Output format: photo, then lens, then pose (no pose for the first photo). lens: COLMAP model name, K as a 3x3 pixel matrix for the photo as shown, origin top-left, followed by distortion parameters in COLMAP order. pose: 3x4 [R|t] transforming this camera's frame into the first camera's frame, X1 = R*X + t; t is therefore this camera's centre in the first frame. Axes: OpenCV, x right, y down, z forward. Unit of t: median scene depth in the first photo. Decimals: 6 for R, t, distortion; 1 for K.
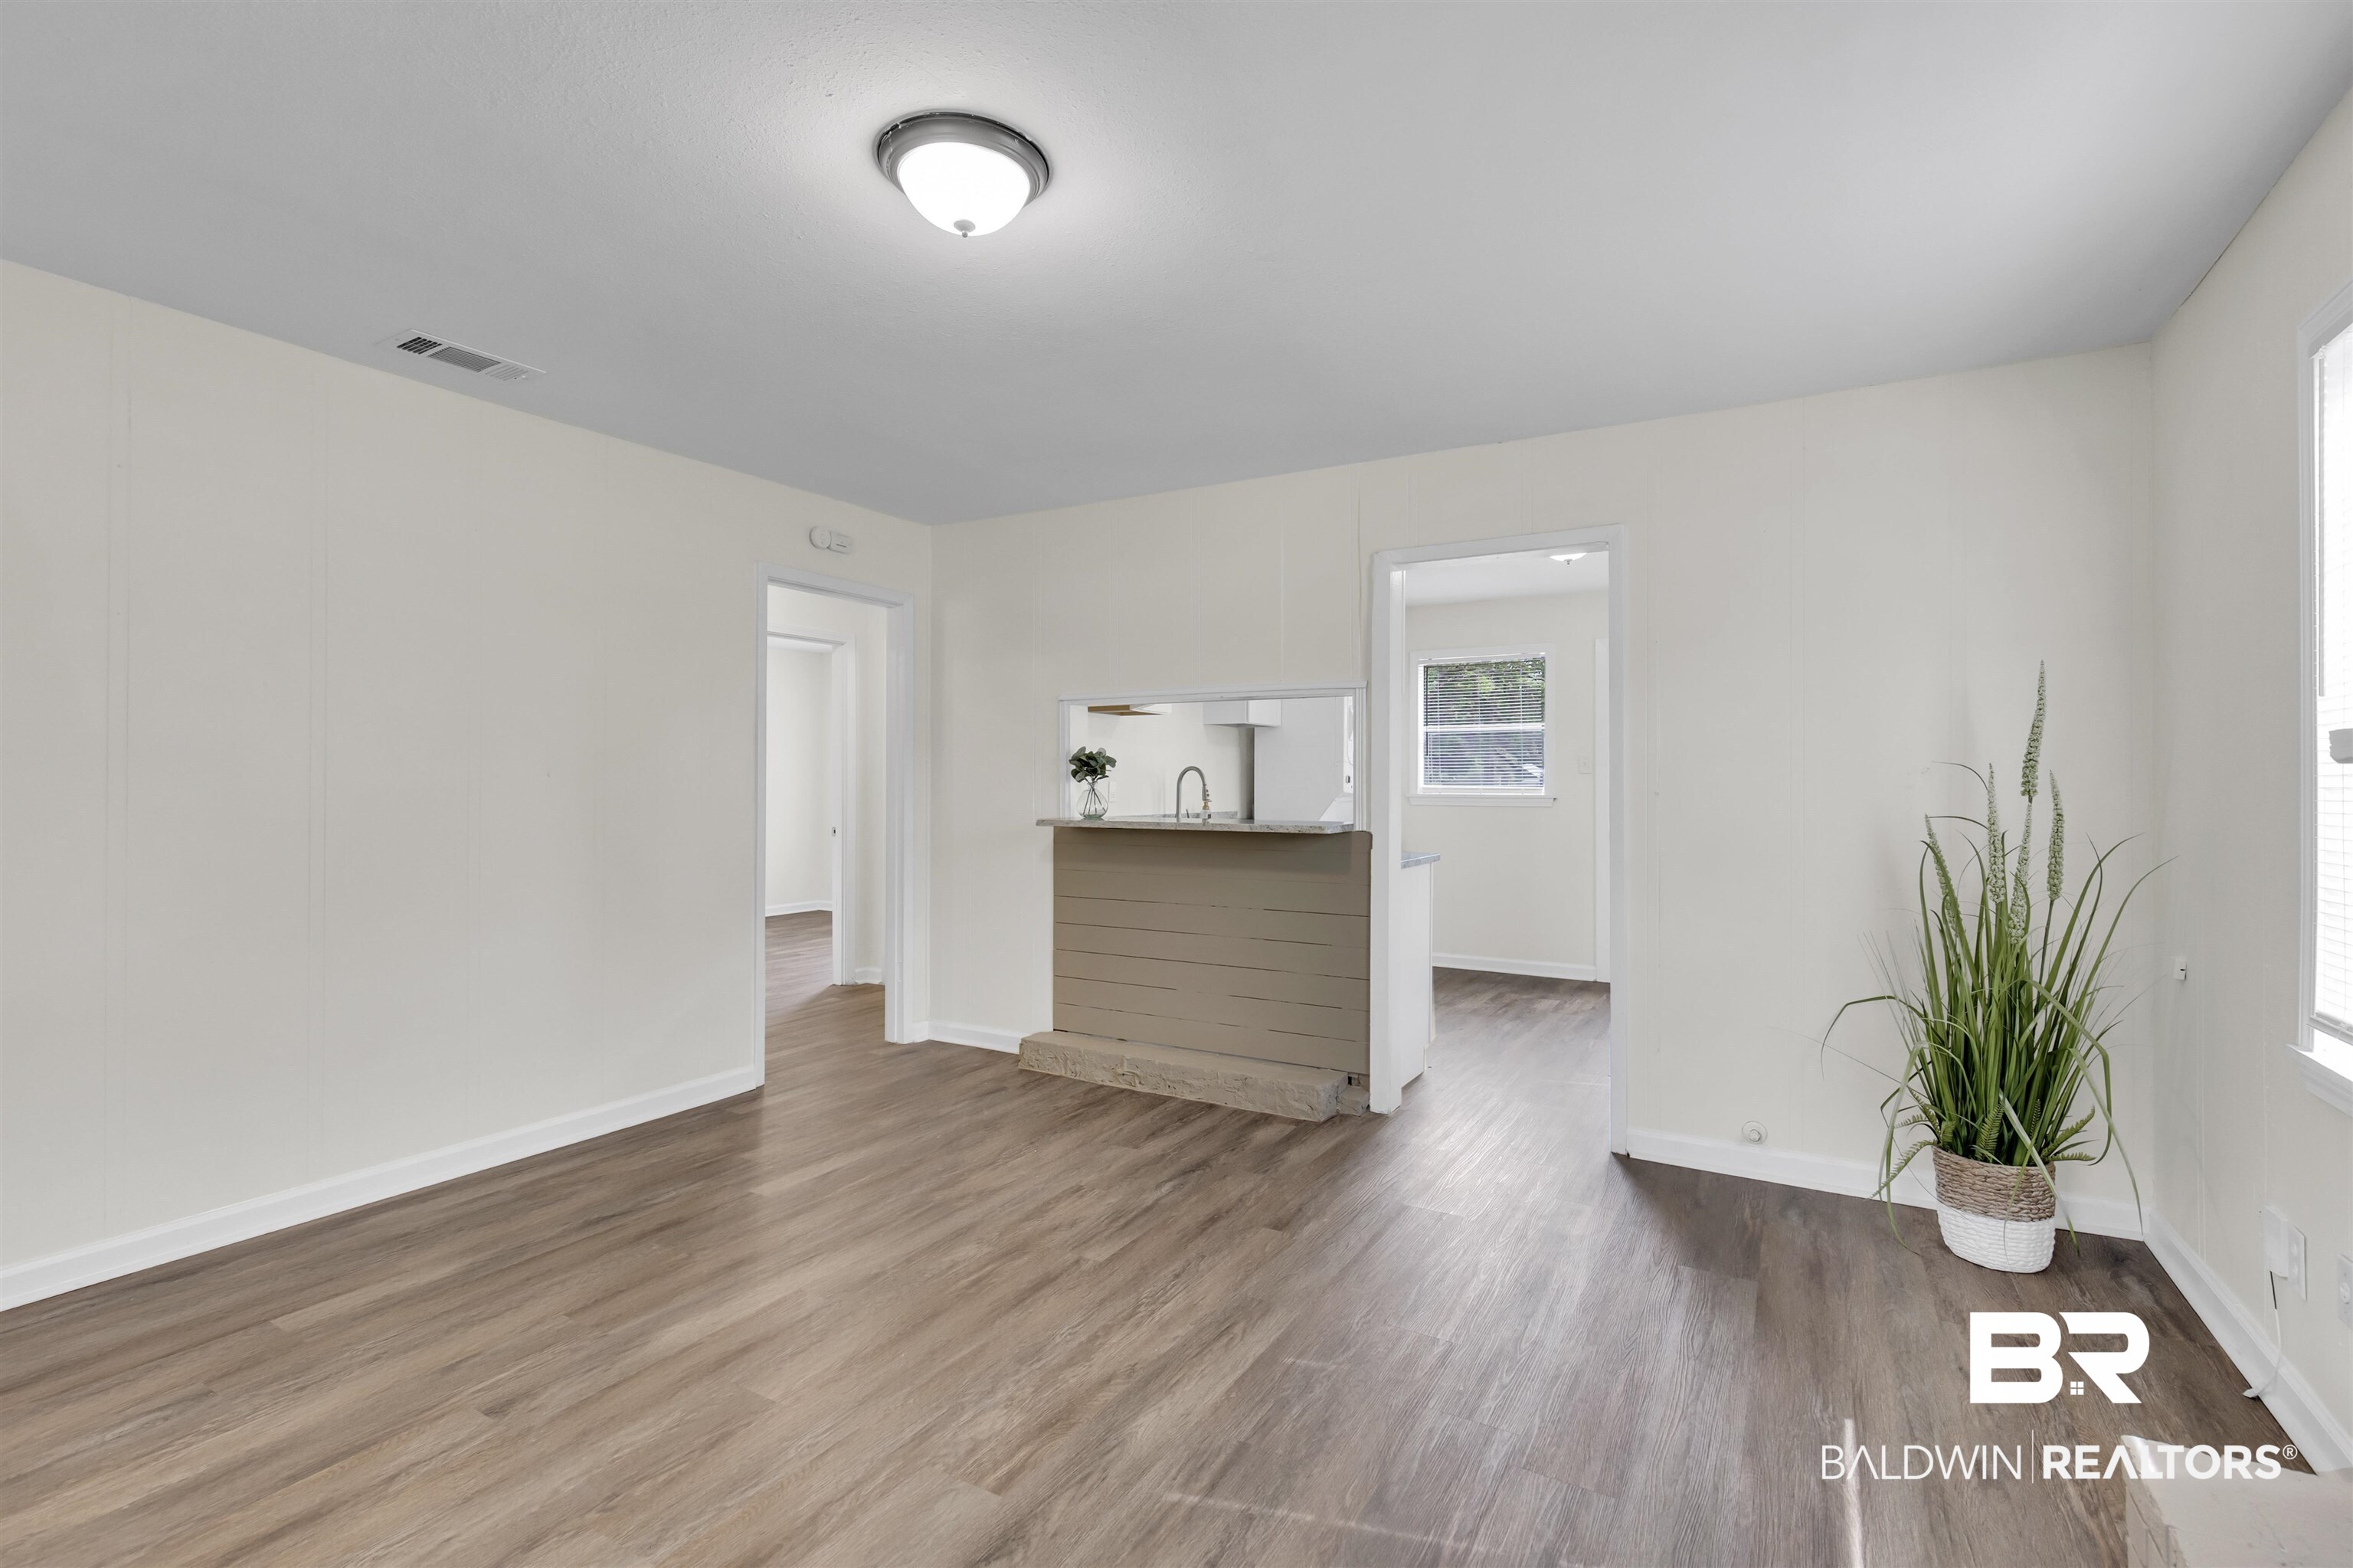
lens RADIAL K [[1090.7, 0, 1182.8], [0, 1090.7, 787.2], [0, 0, 1]] dist [0.005873, 0.001912]
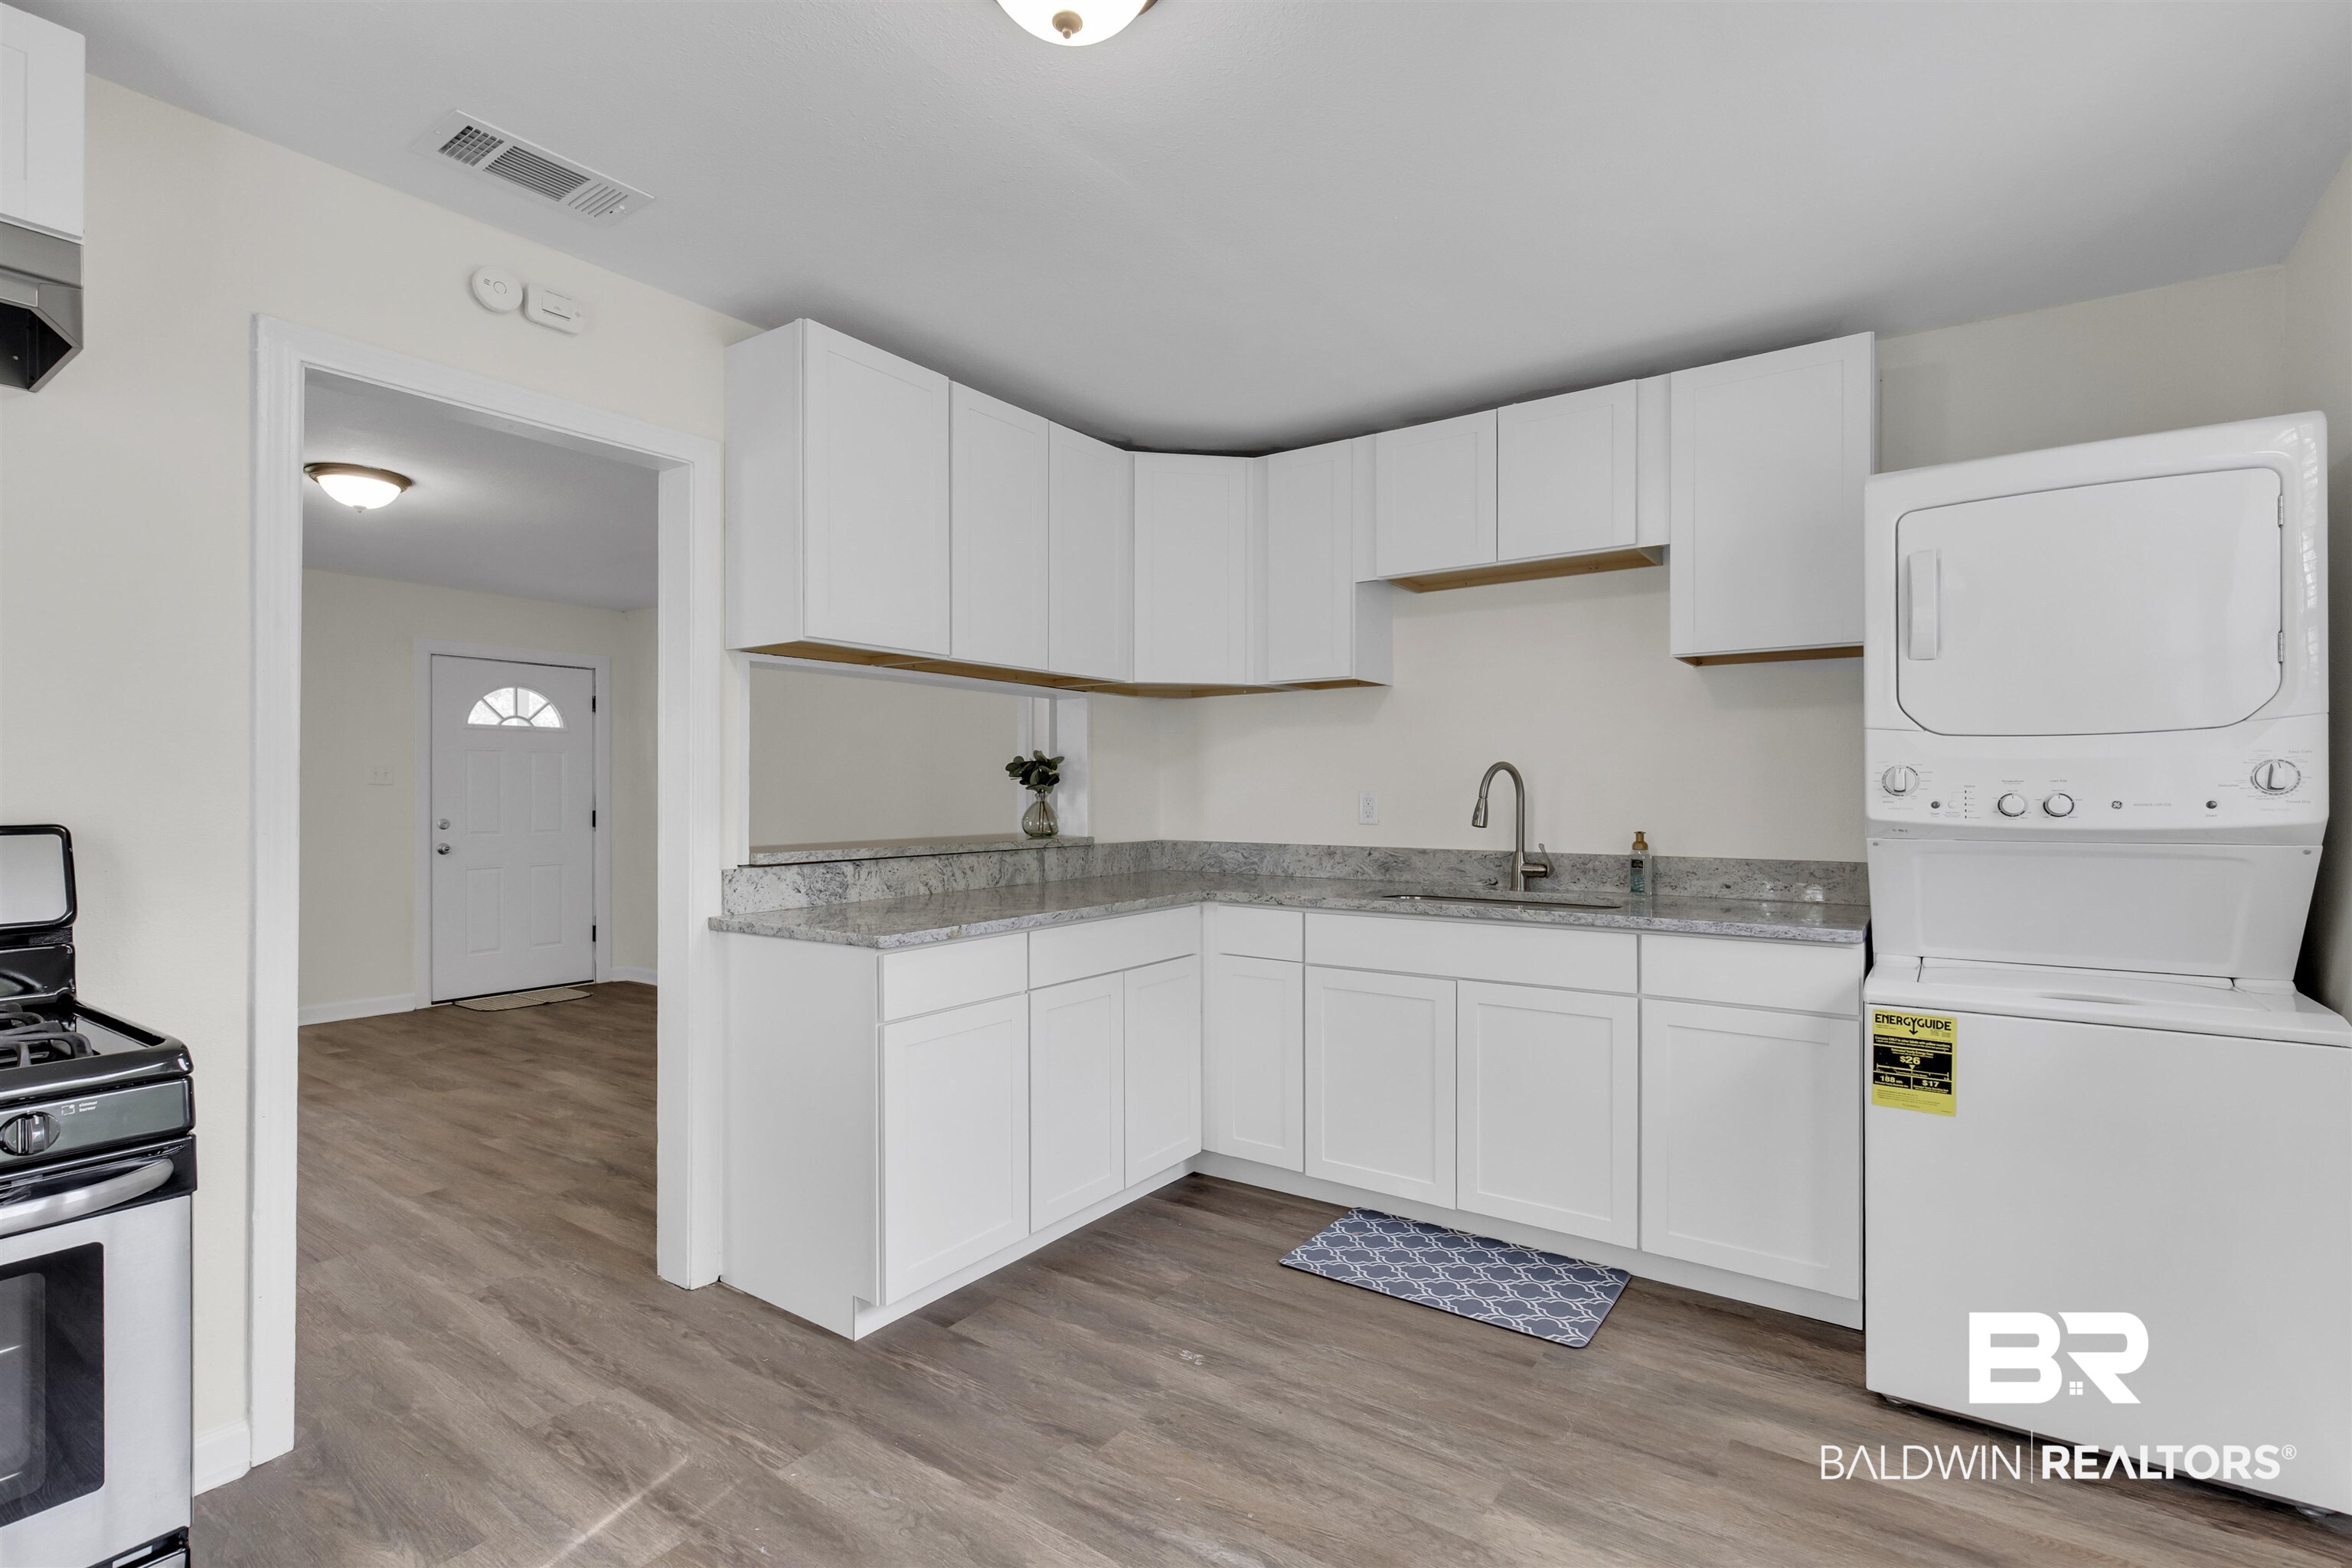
lens RADIAL K [[1090.2, 0, 1184.2], [0, 1090.2, 783.9], [0, 0, 1]] dist [0.005873, 0.001912]
pose [[-0.088683, -0.004950, -0.996048, 1.107032], [-0.000458, 0.999988, -0.004929, -0.011873], [0.996060, 0.000019, -0.088684, 1.811248]]
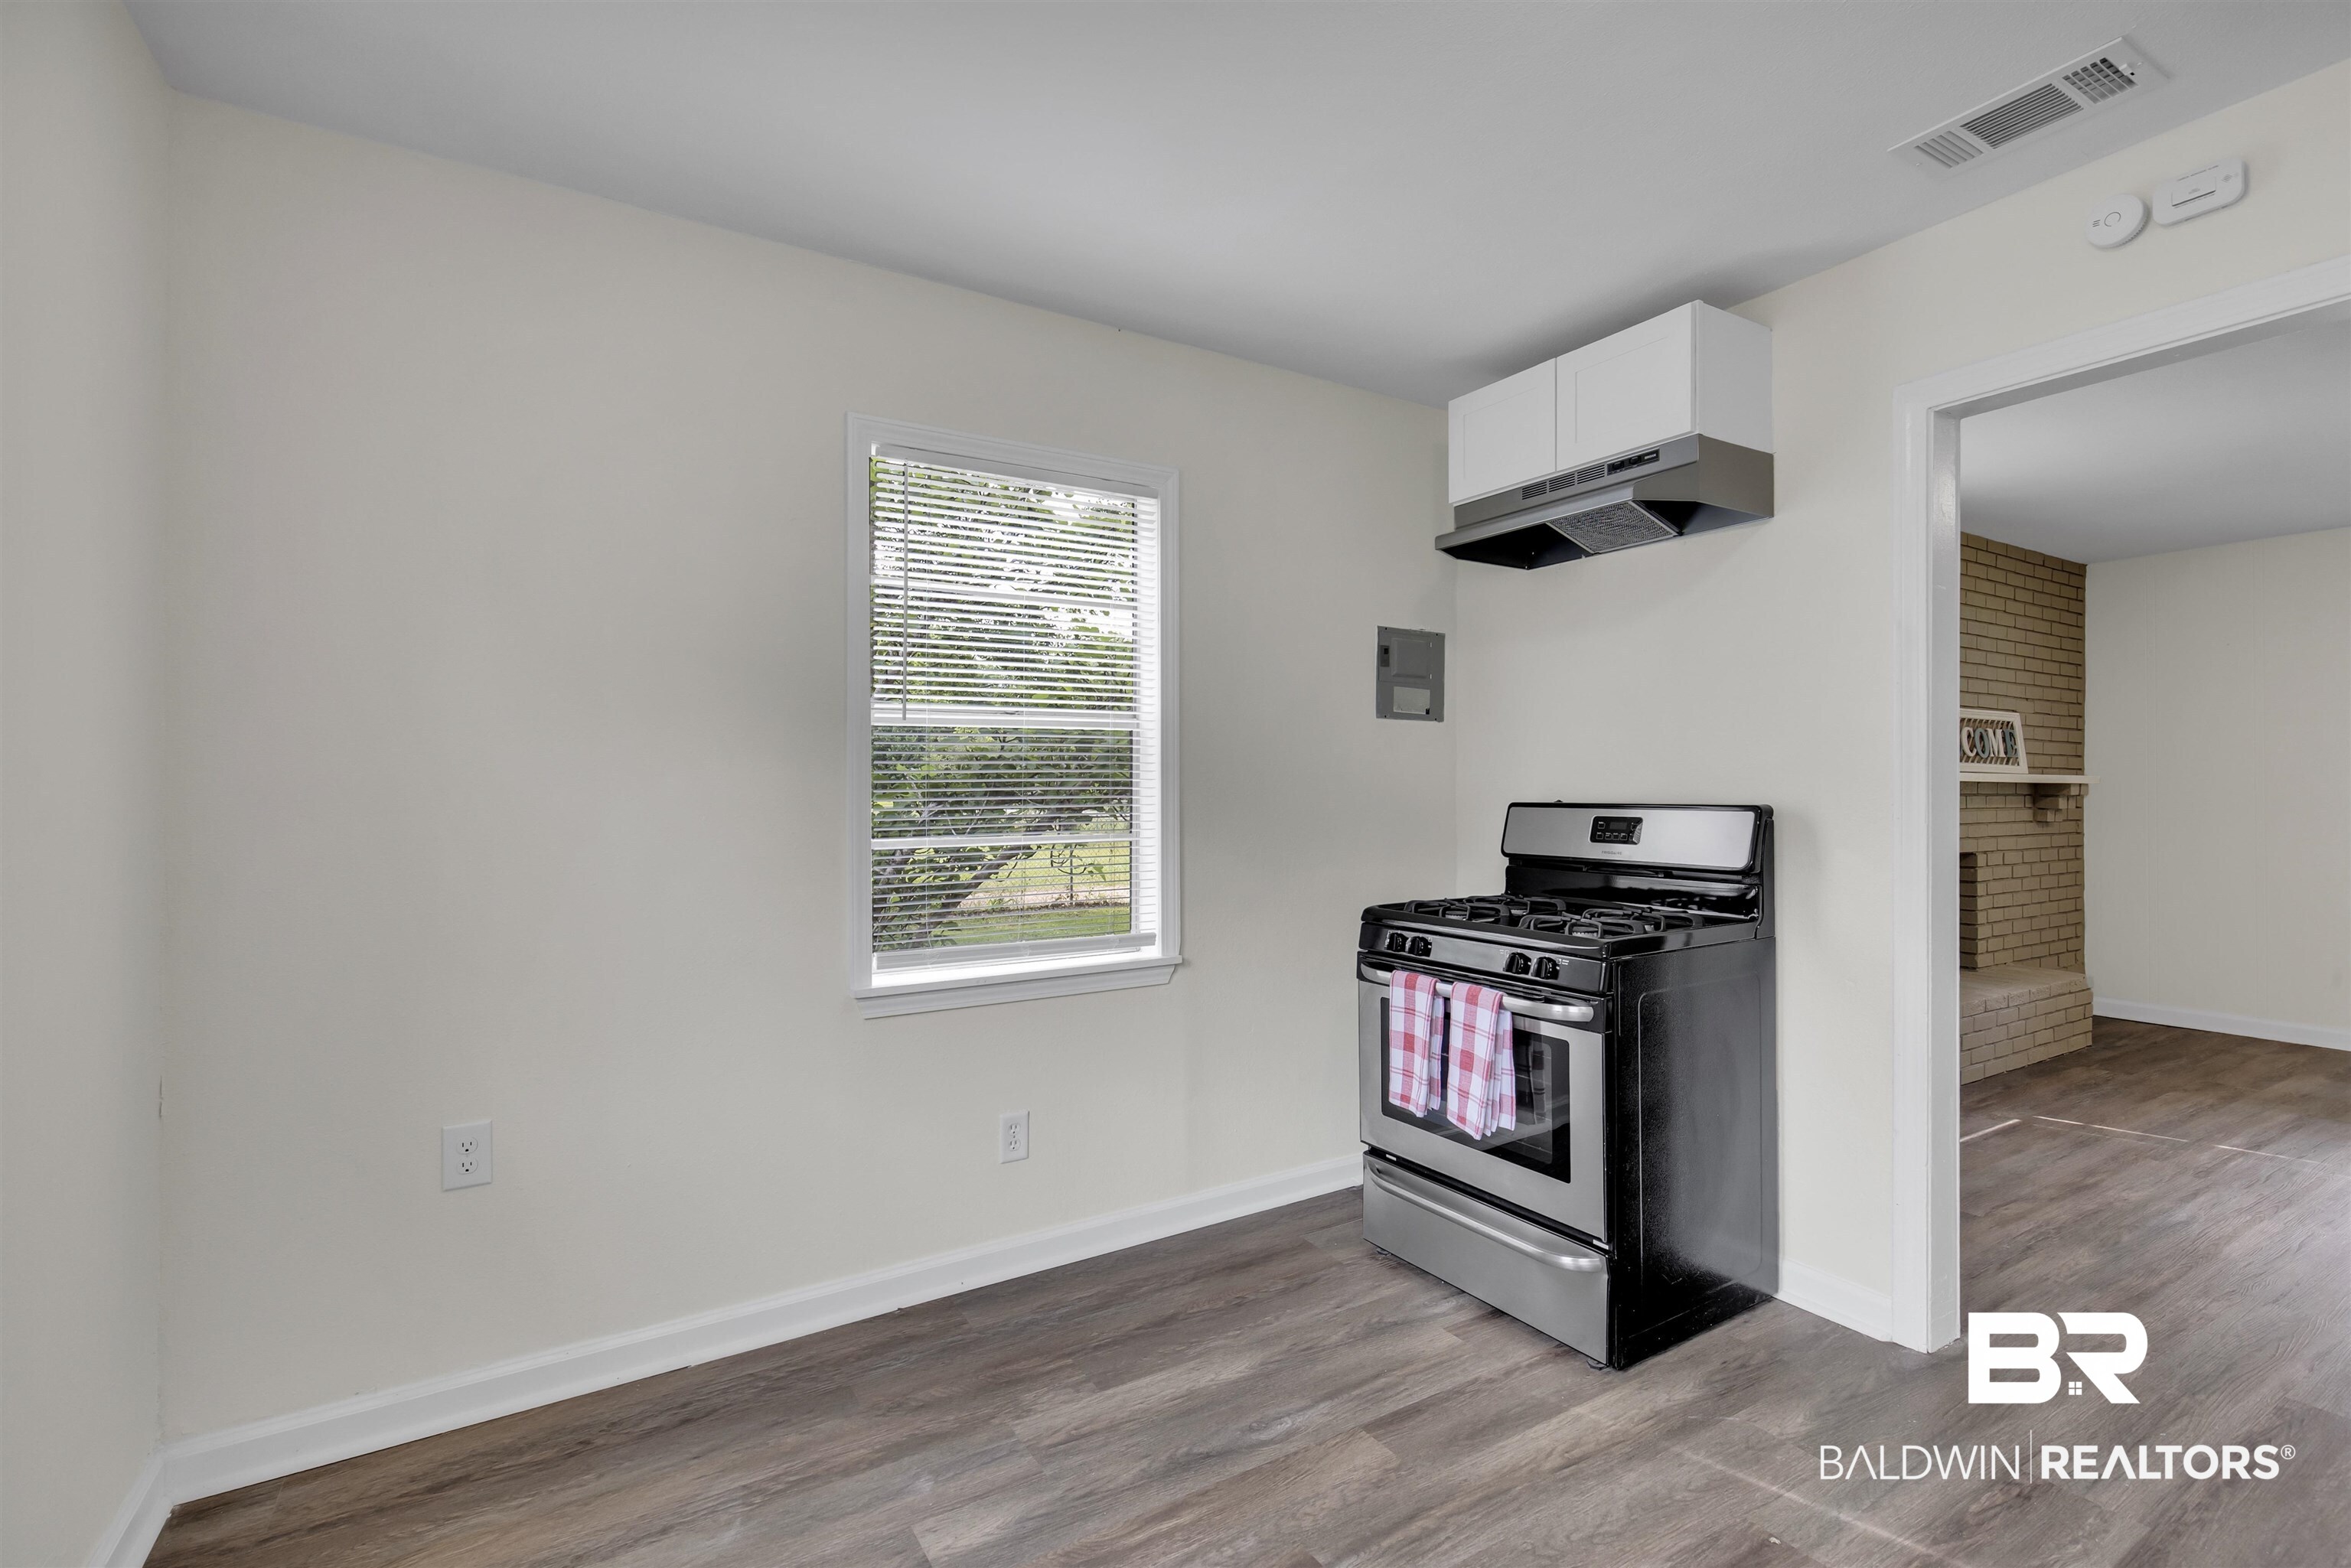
lens RADIAL K [[1089.7, 0, 1183.1], [0, 1089.7, 791.8], [0, 0, 1]] dist [0.005873, 0.001912]
pose [[-0.874298, -0.004012, 0.485373, 0.567163], [0.005130, 0.999834, 0.017505, -0.018825], [-0.485363, 0.017794, -0.874132, 2.134293]]
